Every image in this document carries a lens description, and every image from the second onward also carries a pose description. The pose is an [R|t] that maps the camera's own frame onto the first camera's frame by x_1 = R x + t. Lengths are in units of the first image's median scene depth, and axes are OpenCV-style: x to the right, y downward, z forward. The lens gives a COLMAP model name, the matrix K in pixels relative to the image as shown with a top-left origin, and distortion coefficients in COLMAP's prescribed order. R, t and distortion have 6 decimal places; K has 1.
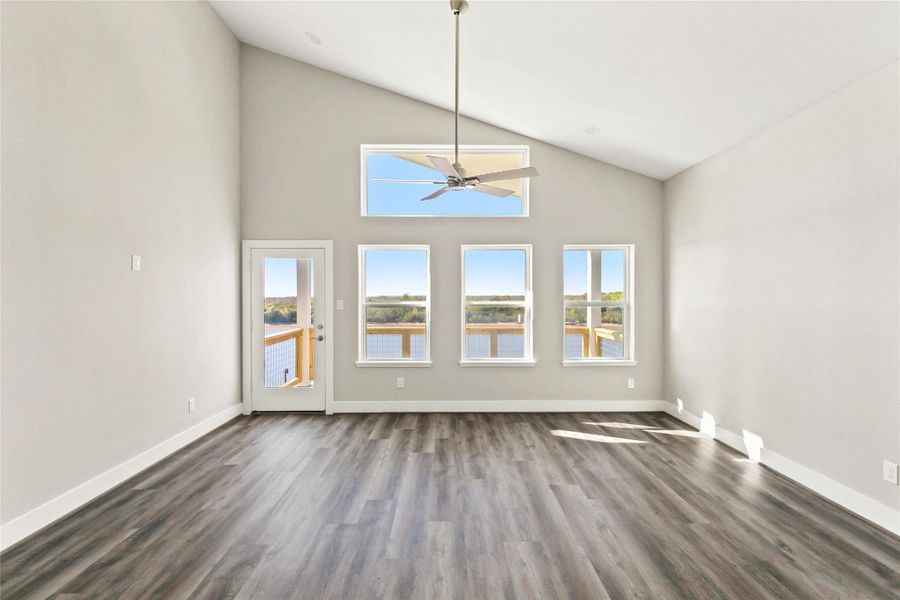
lens RADIAL K [[404.0, 0, 450.0], [0, 404.0, 300.0], [0, 0, 1]] dist [0.016257, -0.000198]
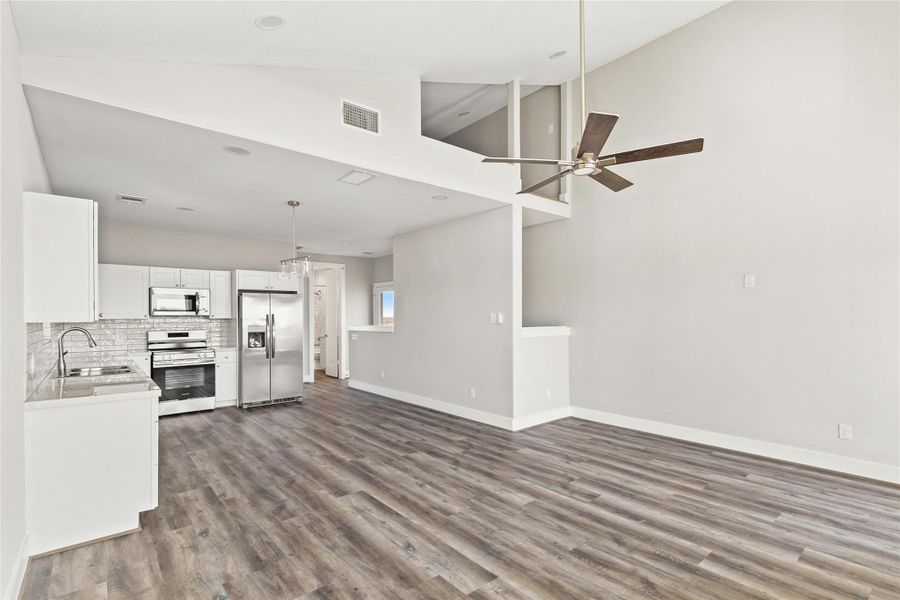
lens RADIAL K [[425.3, 0, 460.9], [0, 425.3, 319.6], [0, 0, 1]] dist [0.001739, 0.000303]
pose [[-0.761249, 0.007523, -0.648416, 0.561905], [-0.002240, 0.999896, 0.014231, 0.006761], [0.648456, 0.012286, -0.761153, 1.116192]]
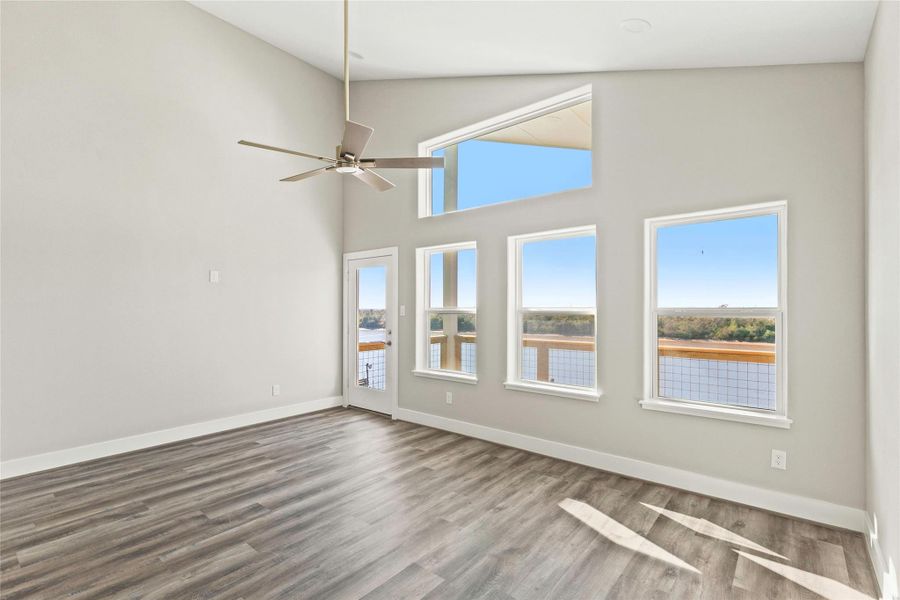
lens RADIAL K [[415.5, 0, 451.0], [0, 415.5, 306.1], [0, 0, 1]] dist [0.013900, 0.000051]
pose [[0.766194, -0.002018, -0.642606, 0.565425], [-0.006645, 0.999917, -0.011062, 0.013517], [0.642575, 0.012746, 0.766117, 0.355442]]
